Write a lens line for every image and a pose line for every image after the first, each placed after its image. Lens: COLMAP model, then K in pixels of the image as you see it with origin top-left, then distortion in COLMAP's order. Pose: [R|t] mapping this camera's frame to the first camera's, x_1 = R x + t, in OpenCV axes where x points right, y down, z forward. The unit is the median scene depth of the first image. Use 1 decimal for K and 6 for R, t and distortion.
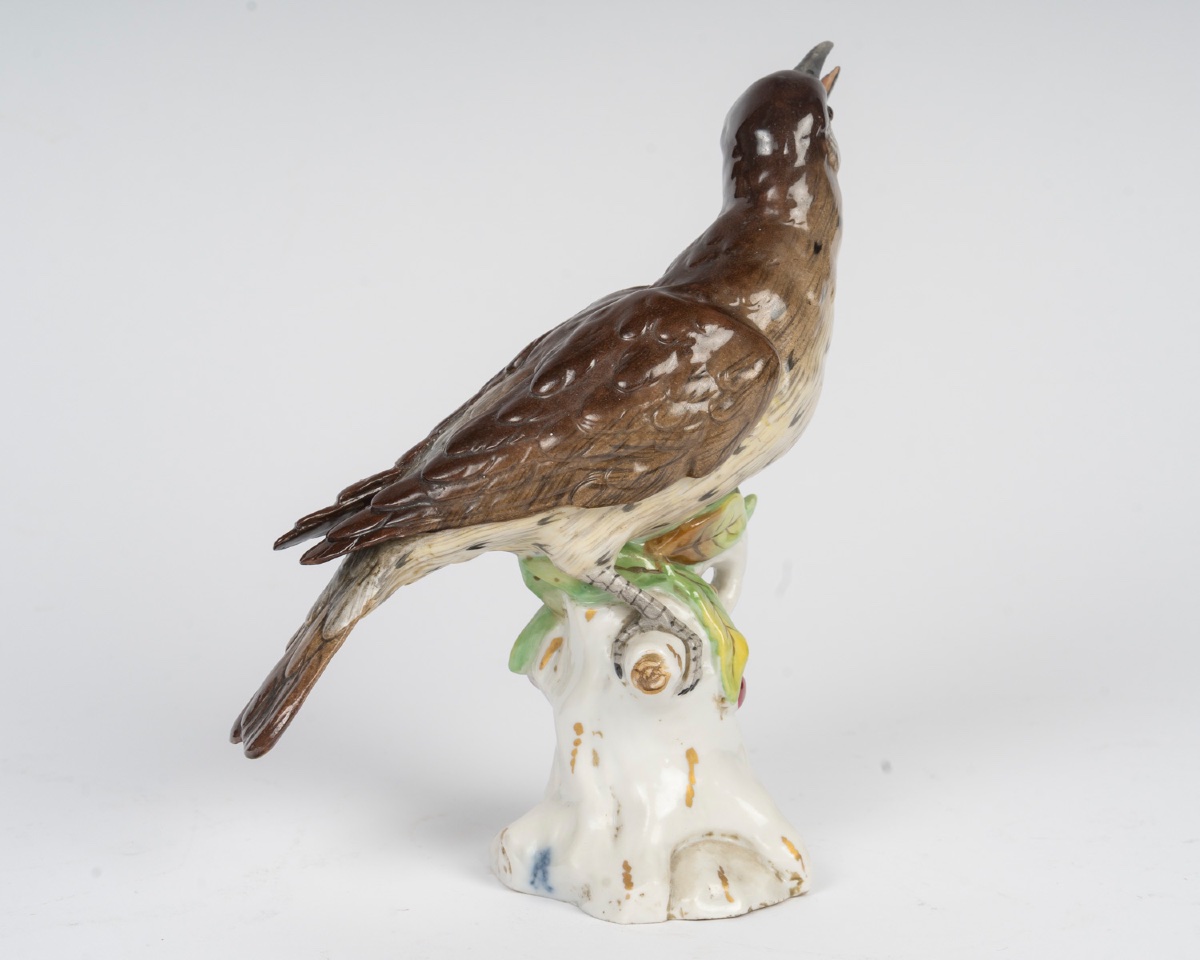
lens RADIAL K [[2846.0, 0, 600.0], [0, 2846.0, 485.0], [0, 0, 1]] dist [-0.071571, 0.000000]
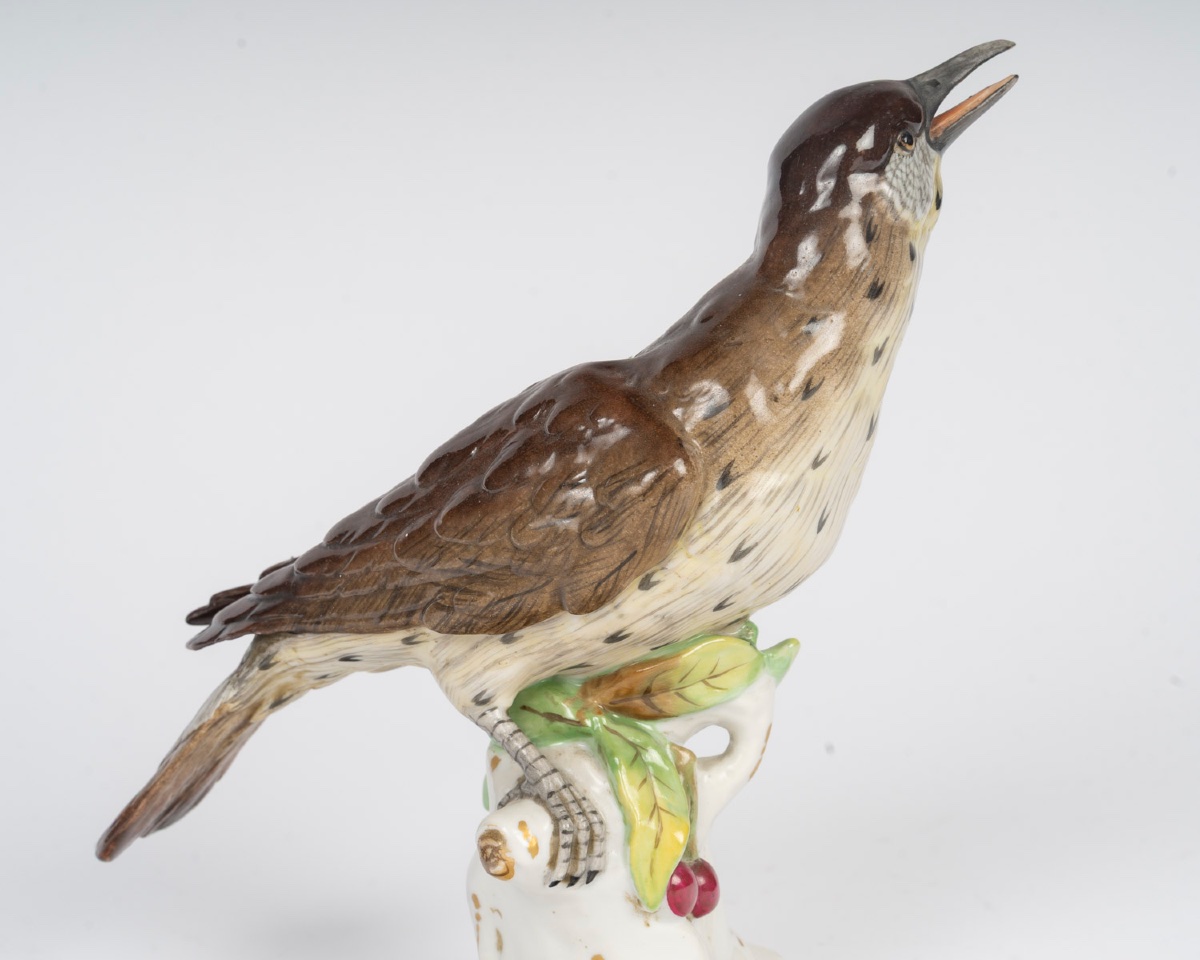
lens RADIAL K [[2708.7, 0, 599.6], [0, 2708.7, 473.3], [0, 0, 1]] dist [-0.036931, 0.000000]
pose [[0.808789, 0.114959, -0.576753, 0.450561], [-0.098579, 0.993334, 0.059754, -0.083506], [0.579778, 0.008527, 0.814730, 0.403874]]
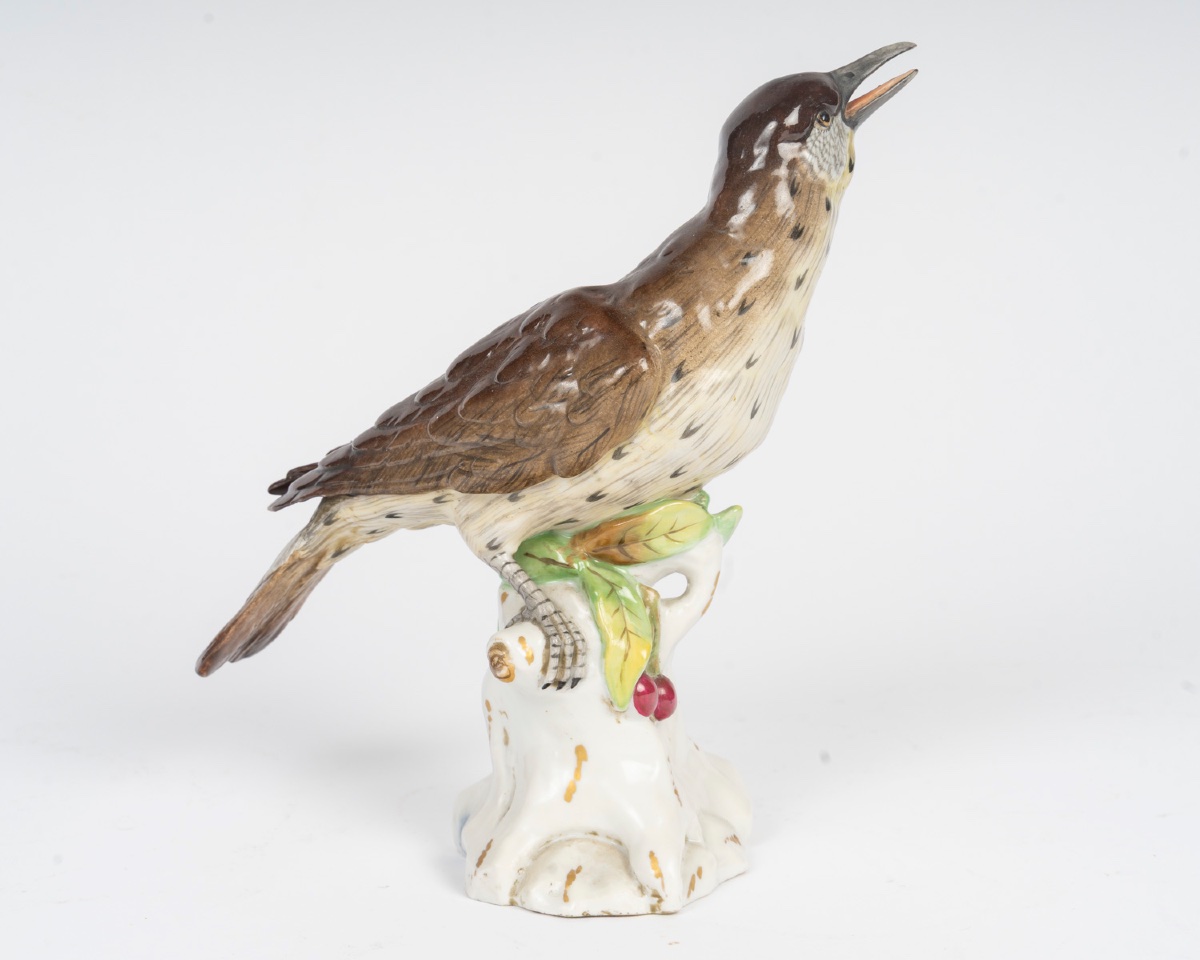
lens RADIAL K [[2708.7, 0, 599.0], [0, 2708.7, 475.2], [0, 0, 1]] dist [-0.036931, 0.000000]
pose [[0.787117, 0.125498, -0.603902, 0.613410], [-0.111028, 0.991918, 0.061420, -0.062577], [0.606729, 0.018705, 0.794689, 0.245242]]
